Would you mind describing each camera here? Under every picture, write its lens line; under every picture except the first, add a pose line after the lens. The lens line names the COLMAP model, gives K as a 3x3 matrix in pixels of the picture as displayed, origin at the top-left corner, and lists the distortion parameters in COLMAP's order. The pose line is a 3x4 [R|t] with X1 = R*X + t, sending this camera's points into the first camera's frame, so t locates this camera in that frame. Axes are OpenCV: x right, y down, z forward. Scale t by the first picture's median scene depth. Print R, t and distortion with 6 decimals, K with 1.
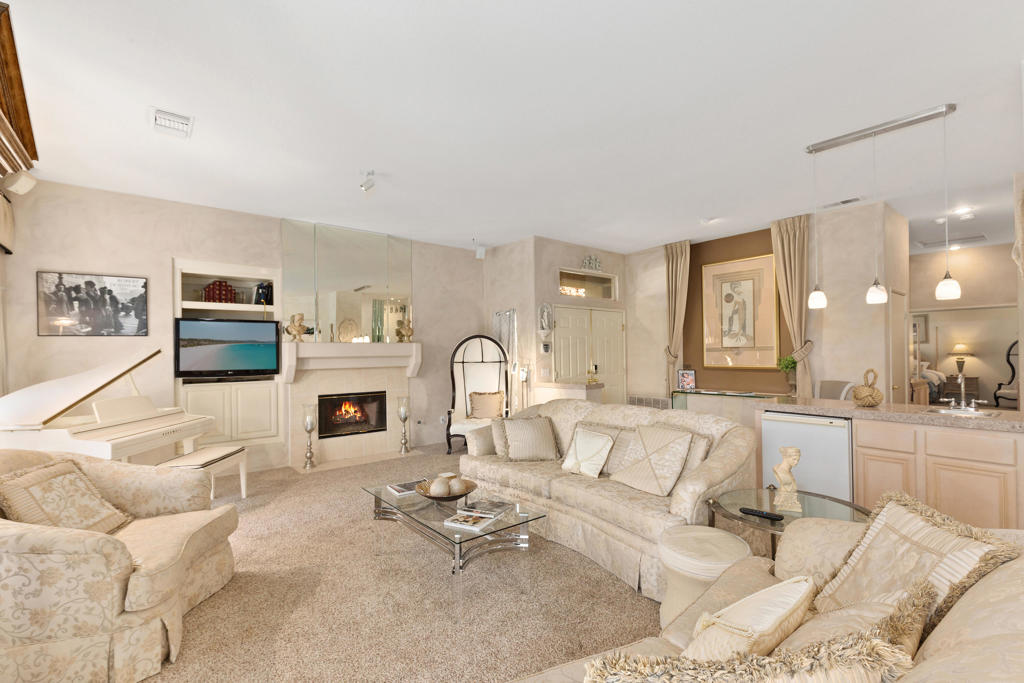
lens RADIAL K [[461.2, 0, 508.0], [0, 461.2, 345.9], [0, 0, 1]] dist [0.000587, 0.000250]
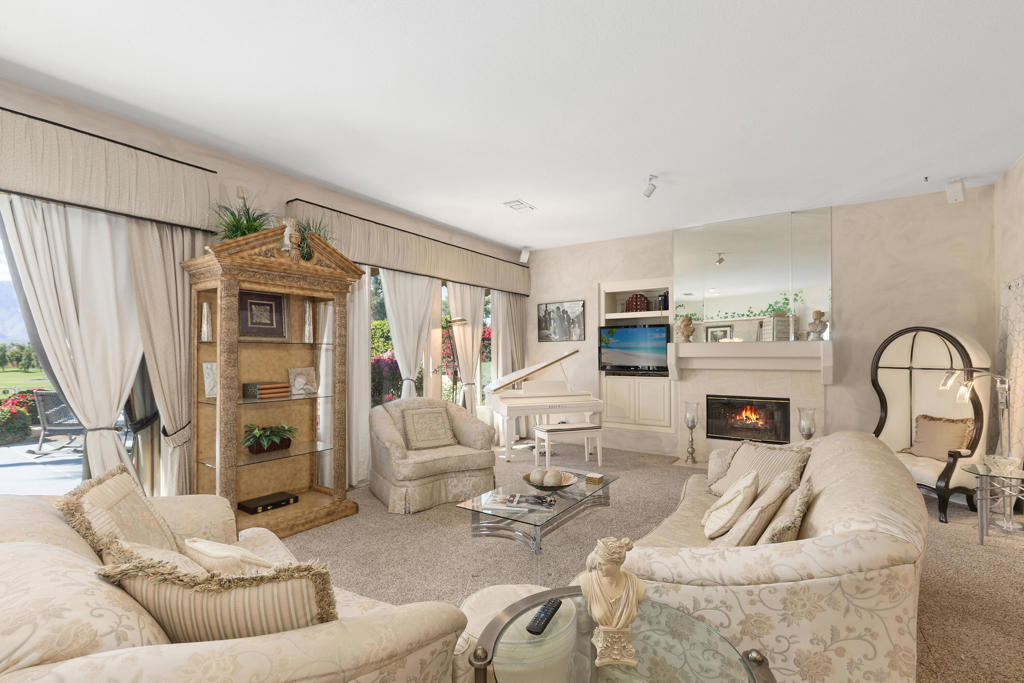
lens RADIAL K [[461.2, 0, 508.0], [0, 461.2, 345.9], [0, 0, 1]] dist [0.000587, 0.000250]
pose [[0.286235, -0.008941, -0.958118, 0.456391], [0.009130, 0.999937, -0.006603, 0.002756], [0.958116, -0.006858, 0.286298, 0.308133]]
